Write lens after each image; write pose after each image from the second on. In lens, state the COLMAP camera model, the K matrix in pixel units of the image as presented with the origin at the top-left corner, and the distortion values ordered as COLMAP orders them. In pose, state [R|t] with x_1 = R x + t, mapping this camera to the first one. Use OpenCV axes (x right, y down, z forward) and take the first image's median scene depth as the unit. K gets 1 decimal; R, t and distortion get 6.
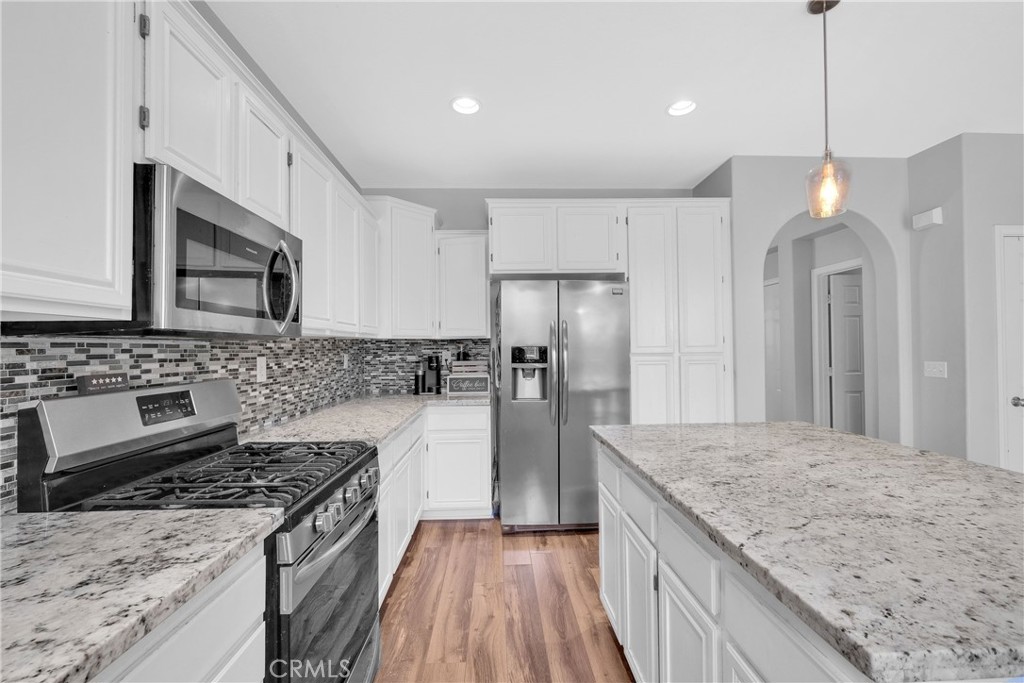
lens RADIAL K [[438.2, 0, 509.7], [0, 438.2, 343.4], [0, 0, 1]] dist [-0.006573, 0.000487]
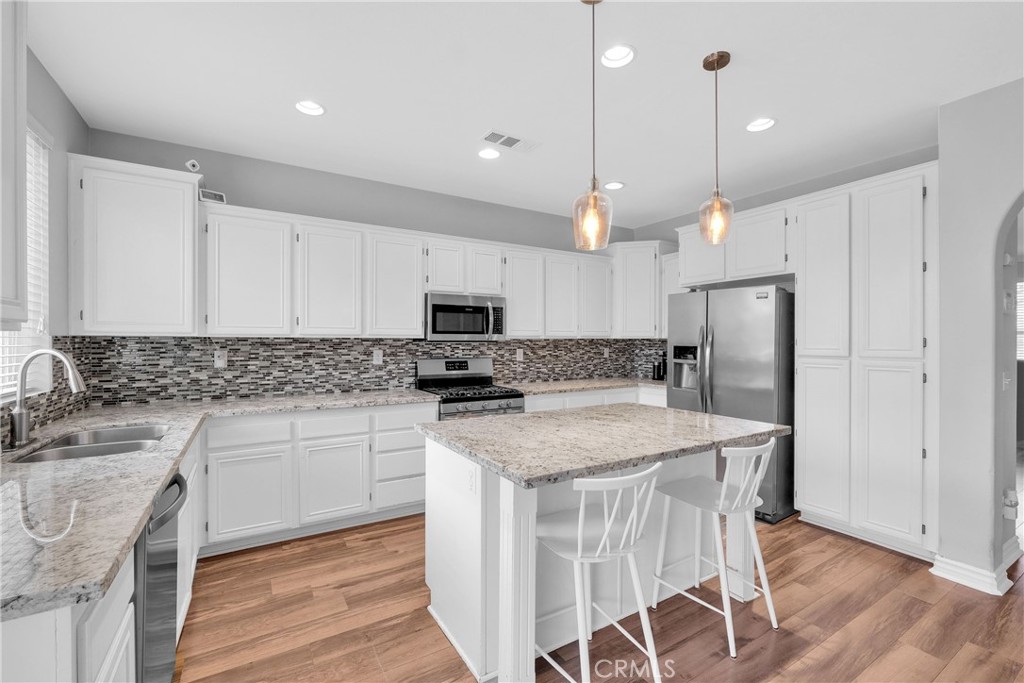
lens RADIAL K [[438.2, 0, 511.0], [0, 438.2, 342.8], [0, 0, 1]] dist [-0.006573, 0.000487]
pose [[0.494209, 0.015112, -0.869212, 1.196730], [0.002917, 0.999814, 0.019042, -0.036821], [0.869338, -0.011946, 0.494073, -0.066732]]
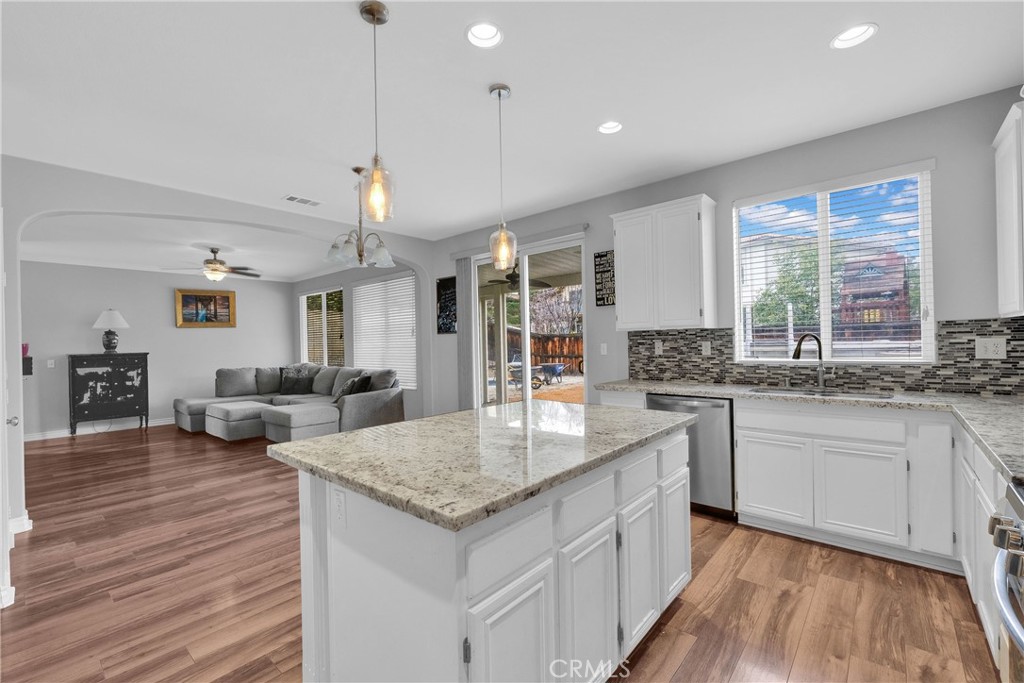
lens RADIAL K [[438.2, 0, 508.4], [0, 438.2, 342.5], [0, 0, 1]] dist [-0.006573, 0.000487]
pose [[-0.729977, 0.024246, 0.683042, -0.167012], [0.018795, 0.999705, -0.015399, 0.019082], [-0.683213, 0.001596, -0.730217, 1.243431]]
